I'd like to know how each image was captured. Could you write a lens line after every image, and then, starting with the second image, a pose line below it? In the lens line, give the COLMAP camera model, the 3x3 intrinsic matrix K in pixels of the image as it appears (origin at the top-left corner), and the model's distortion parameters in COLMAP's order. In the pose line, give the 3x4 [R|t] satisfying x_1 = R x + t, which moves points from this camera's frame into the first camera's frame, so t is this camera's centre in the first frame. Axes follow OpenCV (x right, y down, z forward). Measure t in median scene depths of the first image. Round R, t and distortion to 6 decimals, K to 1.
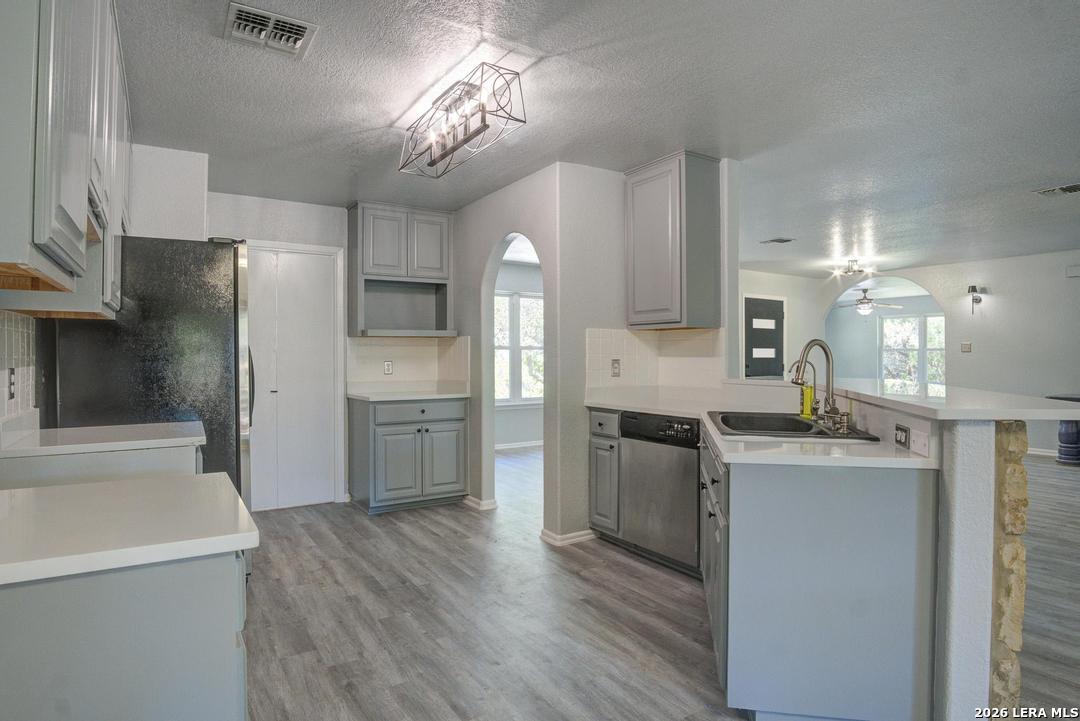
lens RADIAL K [[599.0, 0, 549.1], [0, 599.0, 352.5], [0, 0, 1]] dist [-0.043260, 0.002408]
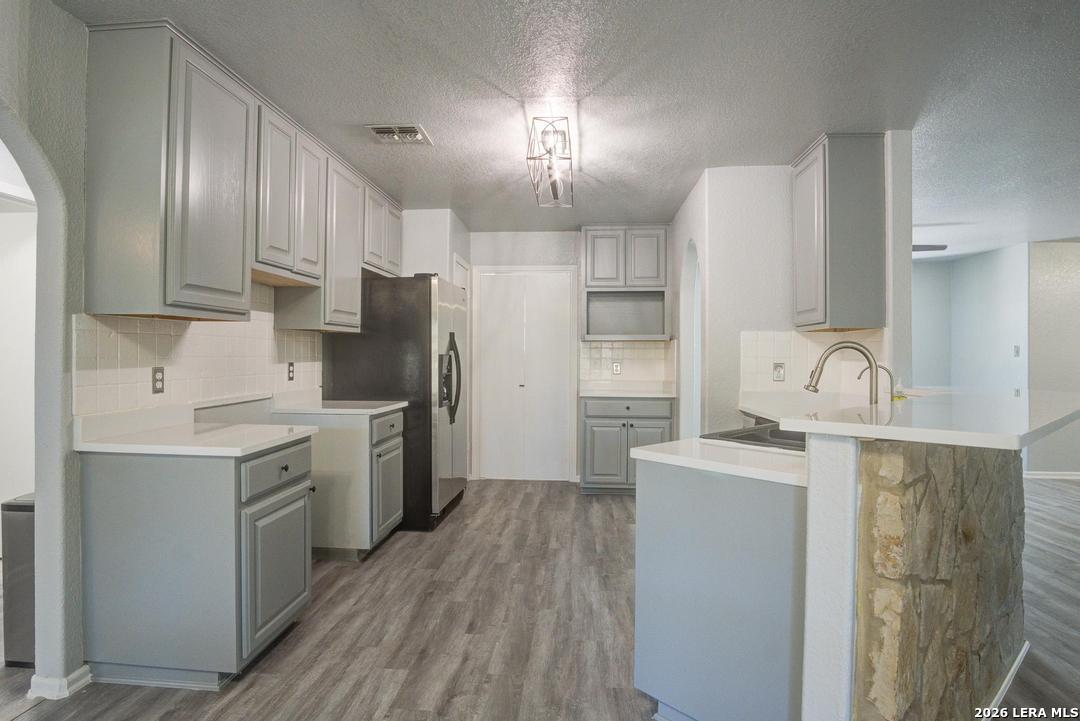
lens RADIAL K [[599.0, 0, 542.1], [0, 599.0, 354.1], [0, 0, 1]] dist [-0.043260, 0.002408]
pose [[0.799905, 0.003646, -0.600115, 0.504418], [-0.004776, 0.999989, -0.000291, -0.000715], [0.600107, 0.003099, 0.799914, 0.022689]]
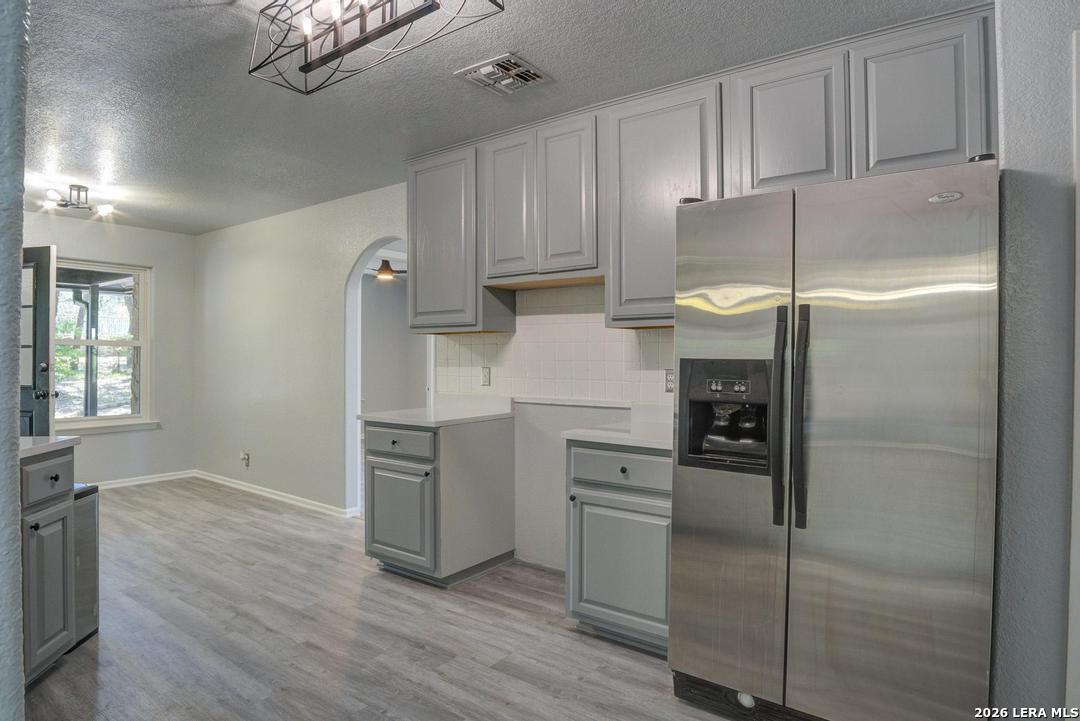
lens RADIAL K [[599.0, 0, 547.0], [0, 599.0, 368.3], [0, 0, 1]] dist [-0.043260, 0.002408]
pose [[-0.931336, -0.001665, -0.364158, -0.104076], [-0.006451, 0.999908, 0.011927, 0.006487], [0.364105, 0.013457, -0.931261, 1.523920]]
